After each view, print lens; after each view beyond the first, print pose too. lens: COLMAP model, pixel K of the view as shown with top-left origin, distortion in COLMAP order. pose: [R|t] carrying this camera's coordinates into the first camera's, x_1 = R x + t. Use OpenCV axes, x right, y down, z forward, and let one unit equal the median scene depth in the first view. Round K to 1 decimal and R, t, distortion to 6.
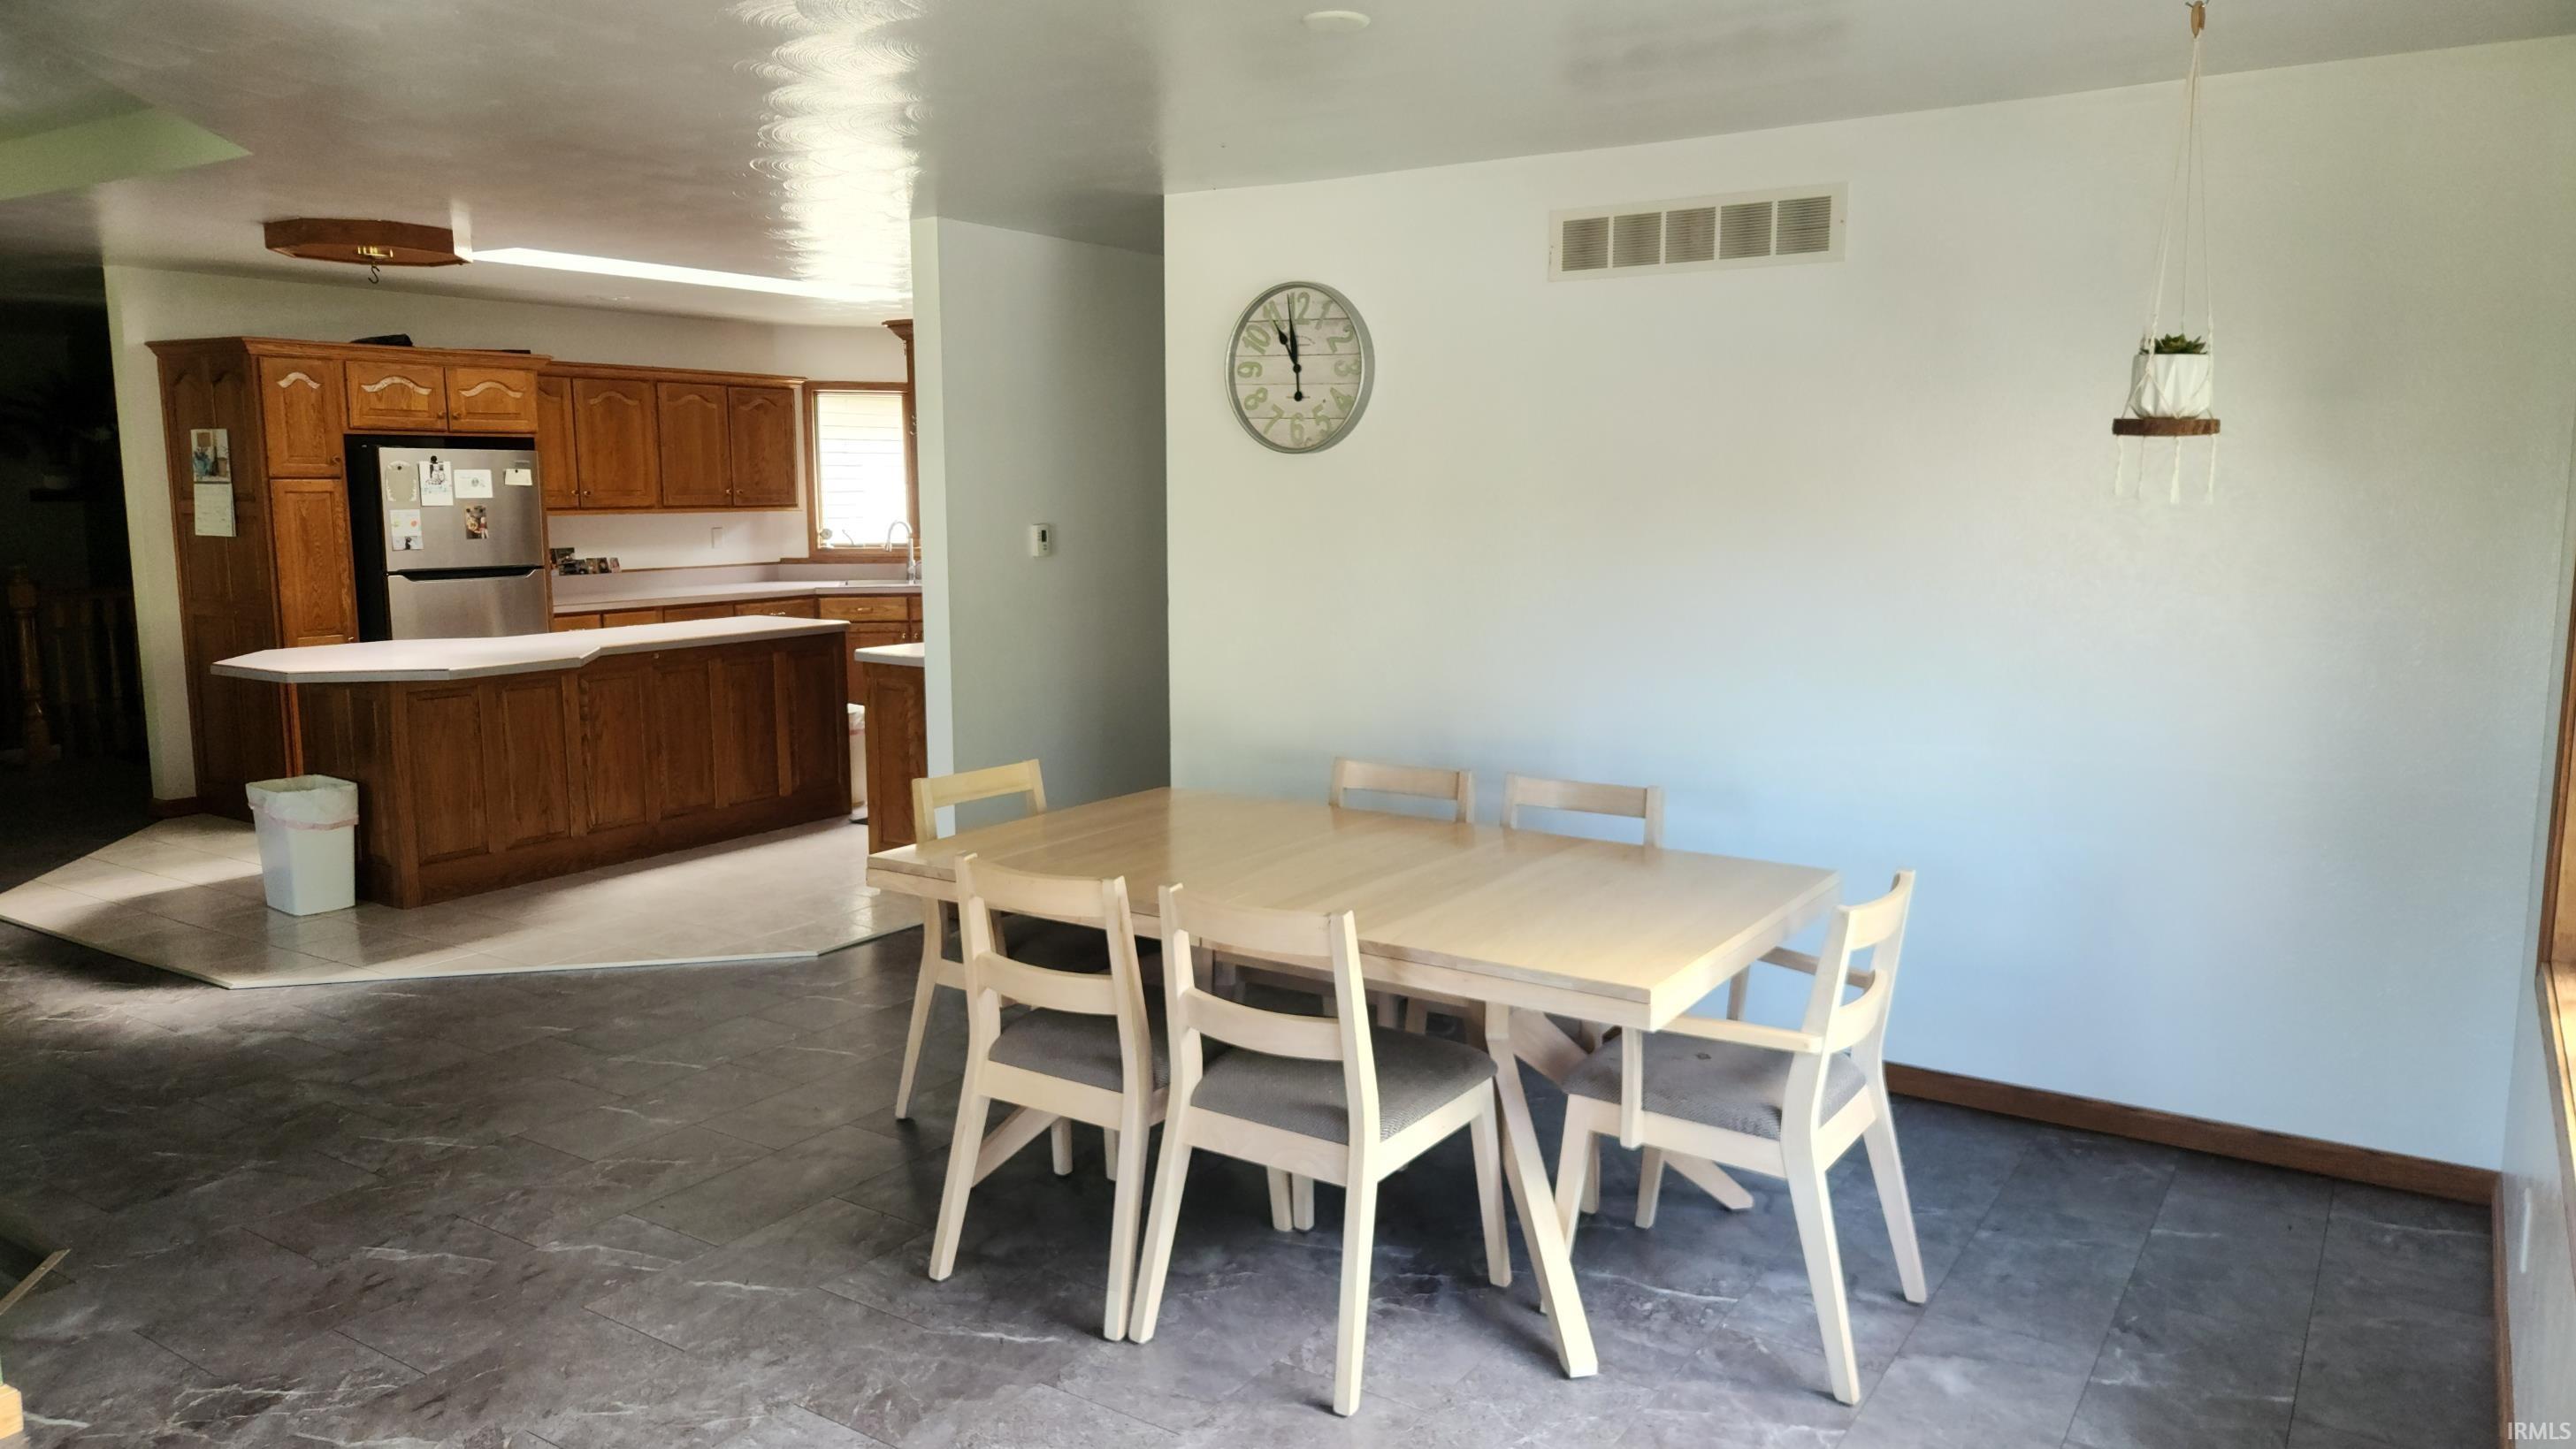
lens RADIAL K [[1752.9, 0, 1291.5], [0, 1752.9, 725.5], [0, 0, 1]] dist [0.059551, -0.038761]
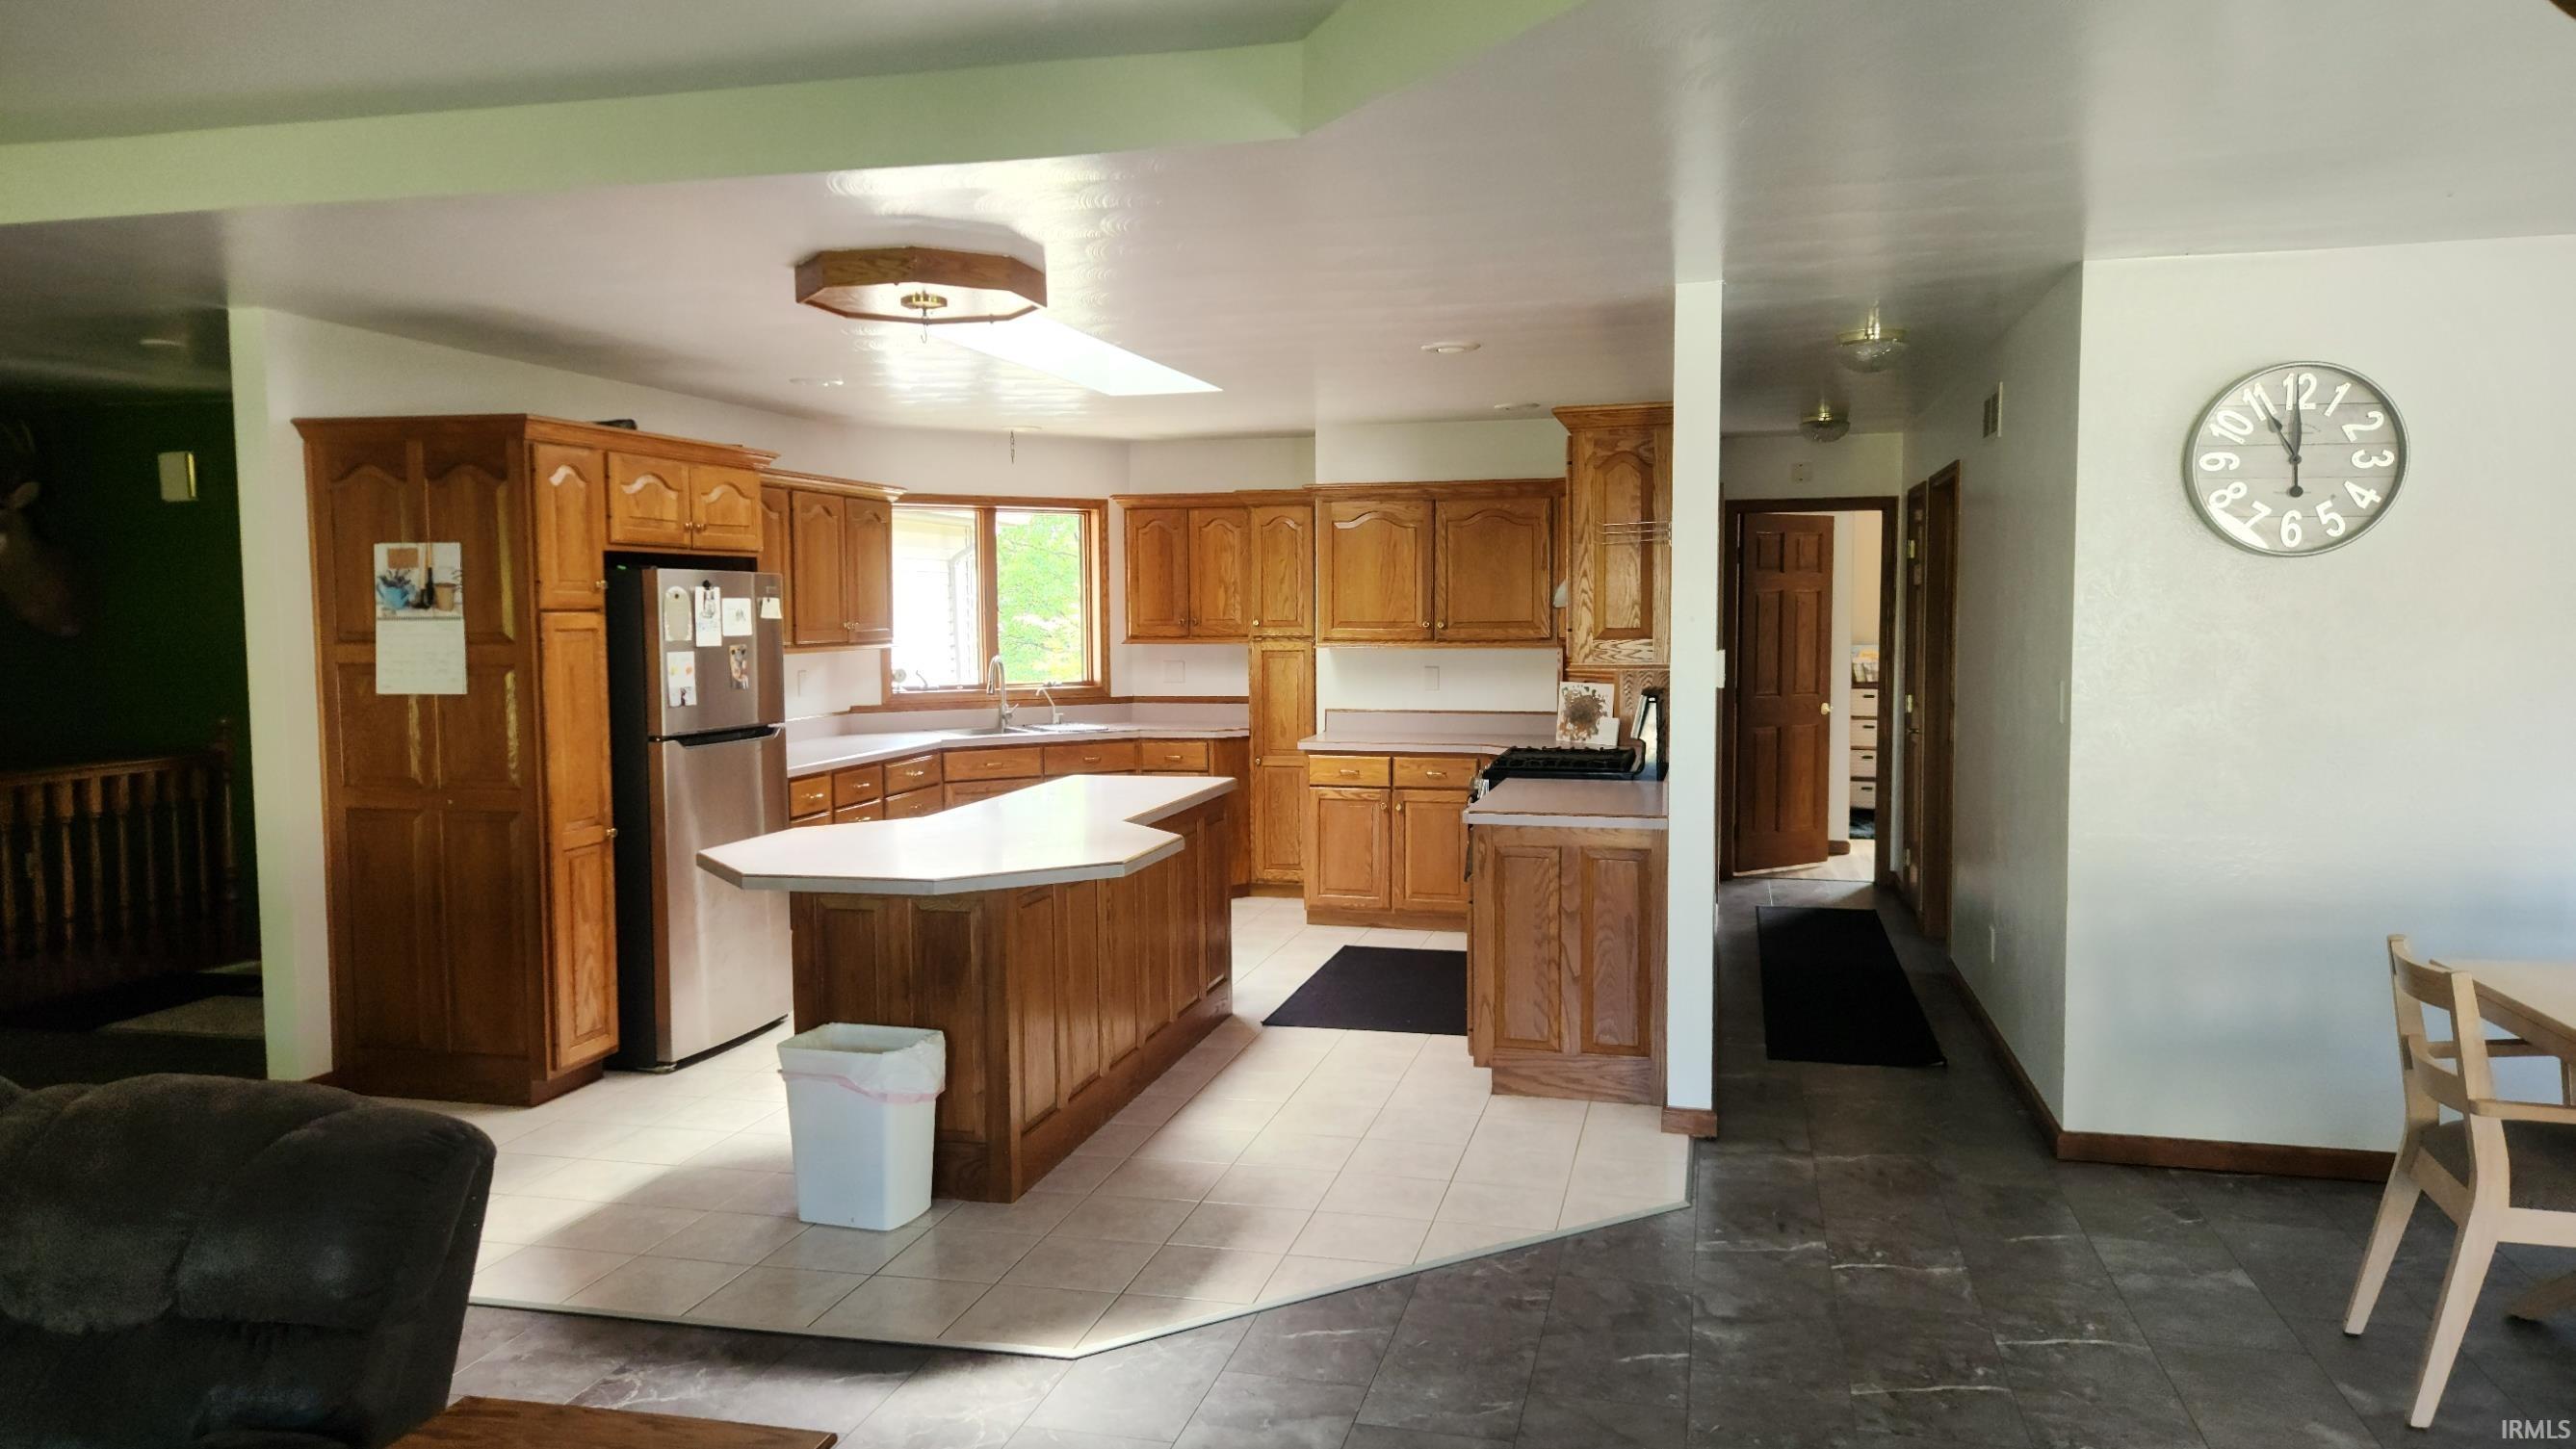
lens RADIAL K [[1753.0, 0, 1271.0], [0, 1753.0, 737.1], [0, 0, 1]] dist [0.059551, -0.038761]
pose [[0.945185, -0.032285, 0.324936, -0.503719], [0.055116, 0.996596, -0.061304, -0.027413], [-0.321851, 0.075853, 0.943747, 0.228155]]
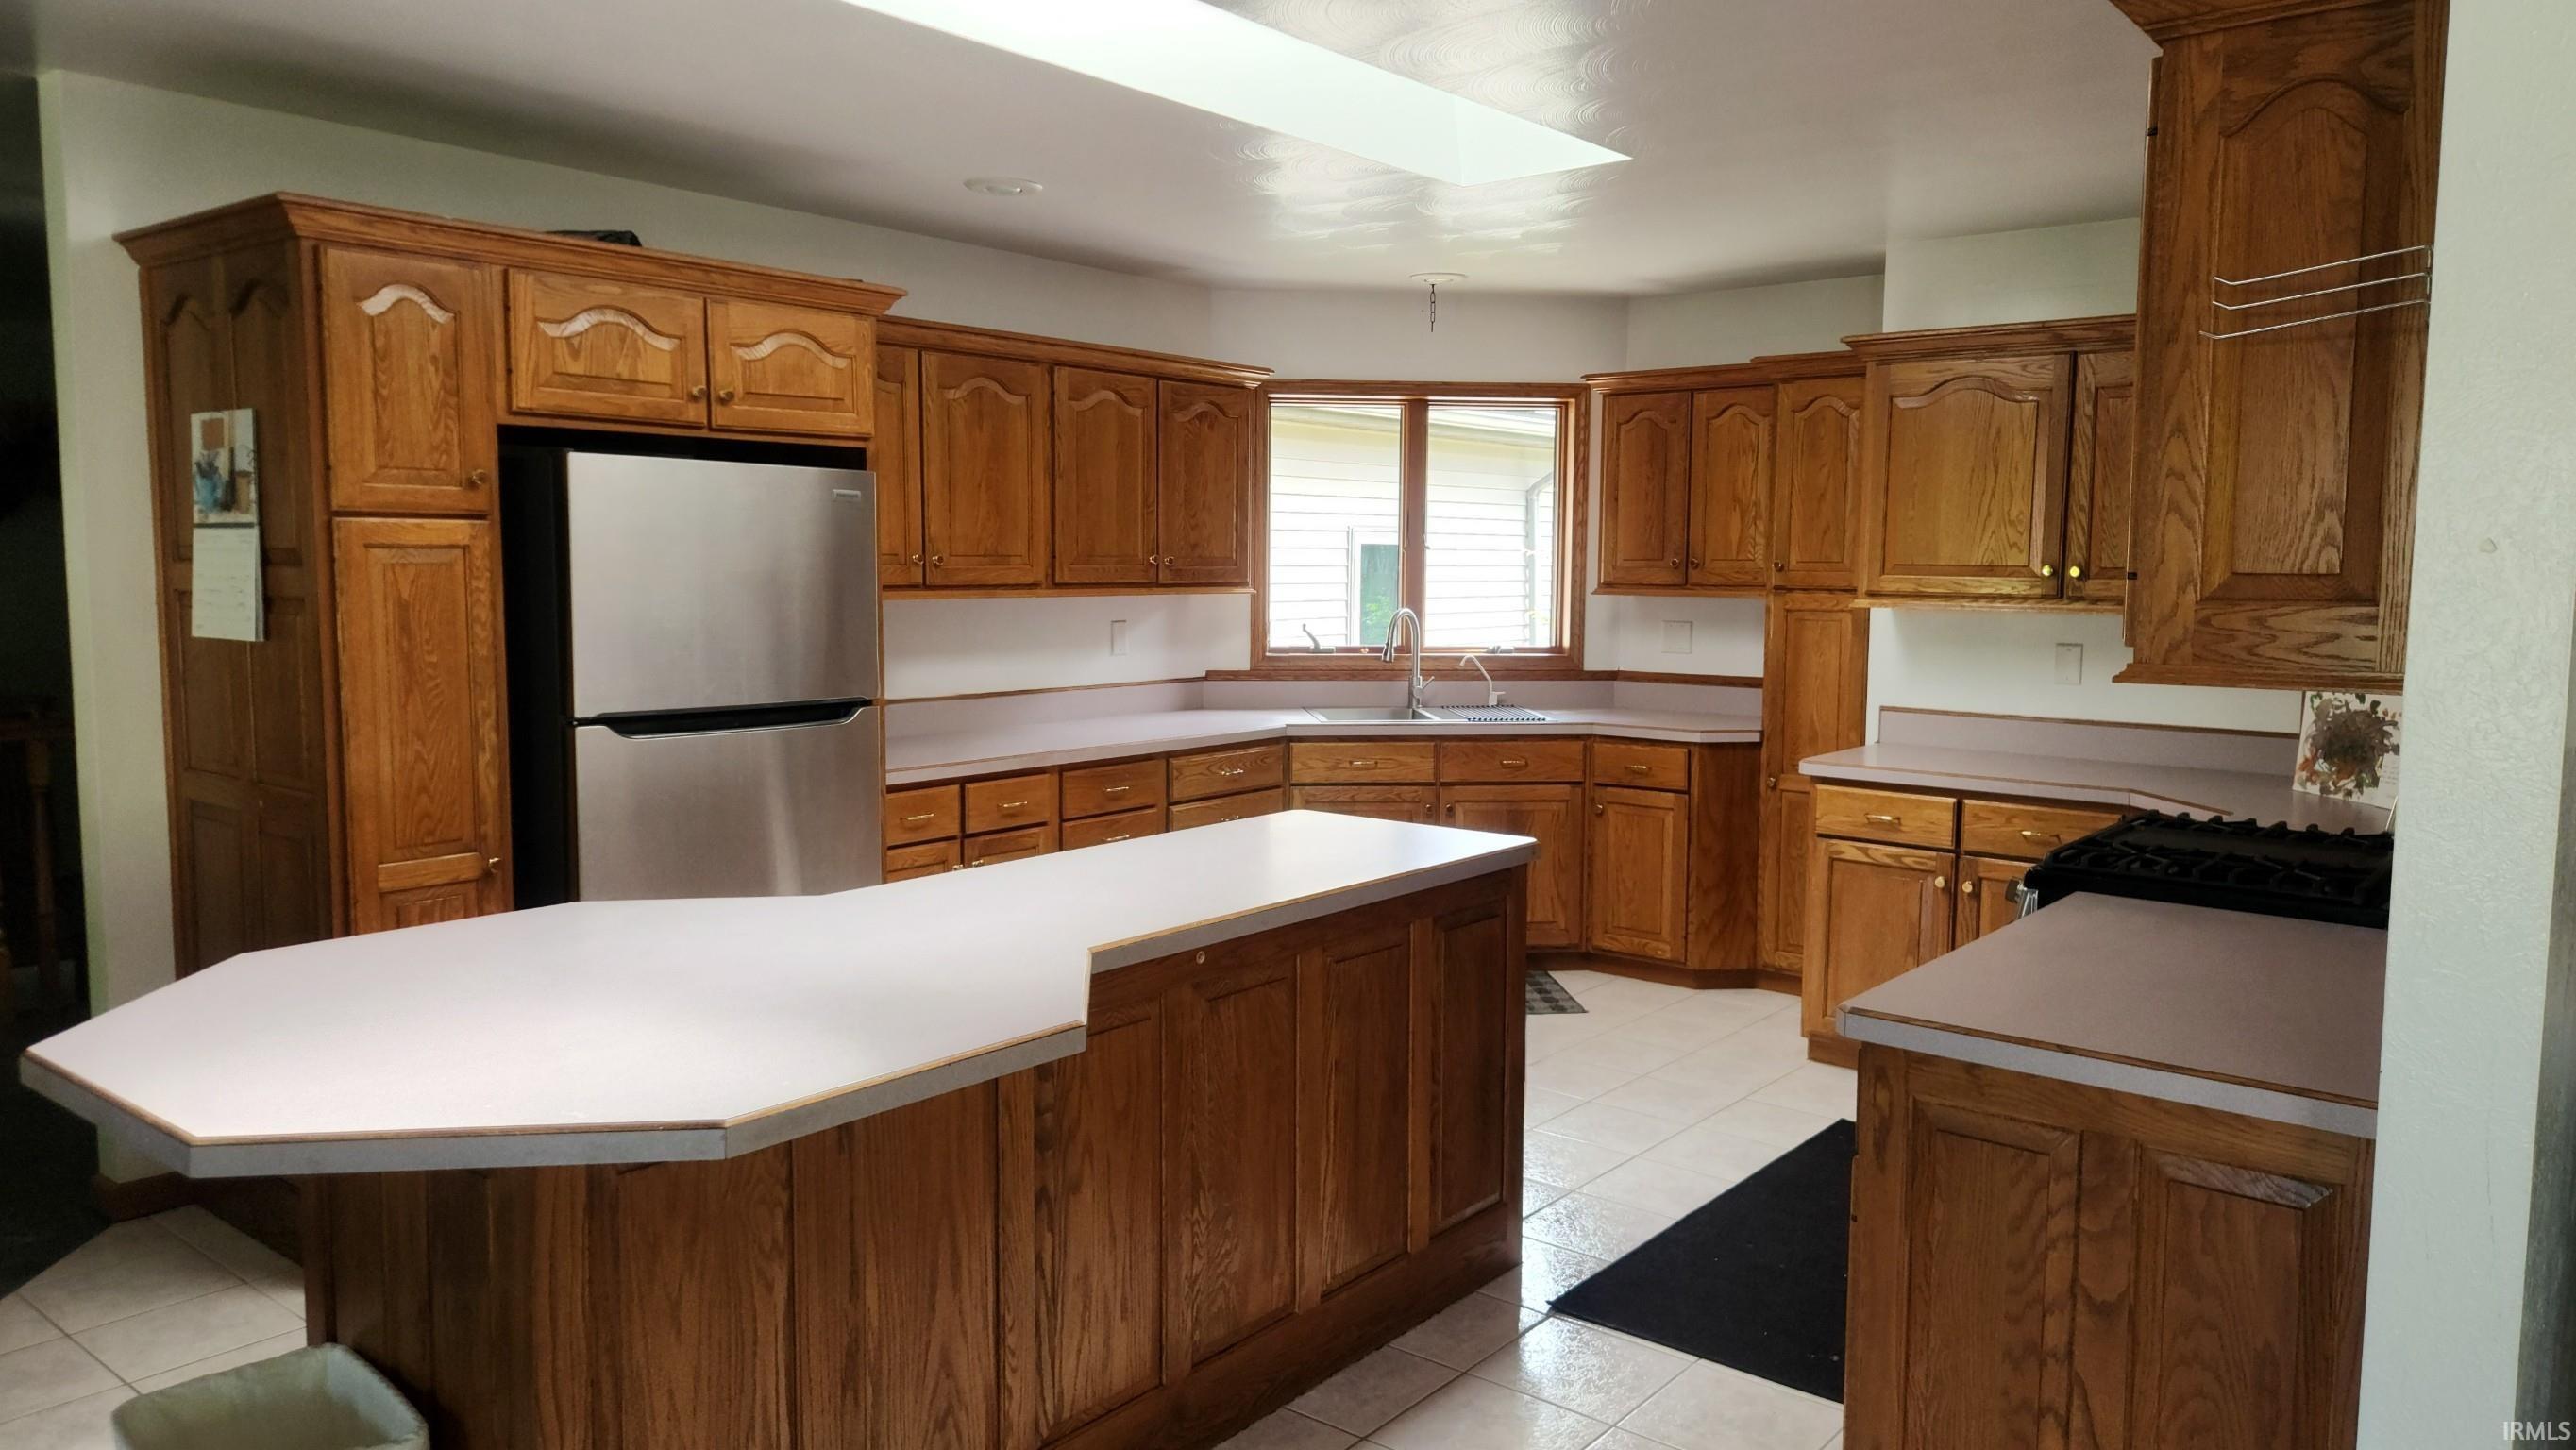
lens RADIAL K [[1753.2, 0, 1293.1], [0, 1753.2, 713.9], [0, 0, 1]] dist [0.059551, -0.038761]
pose [[0.995156, 0.016095, -0.096982, -0.273995], [-0.021350, 0.998346, -0.053389, -0.066375], [0.095962, 0.055201, 0.993853, 0.551983]]
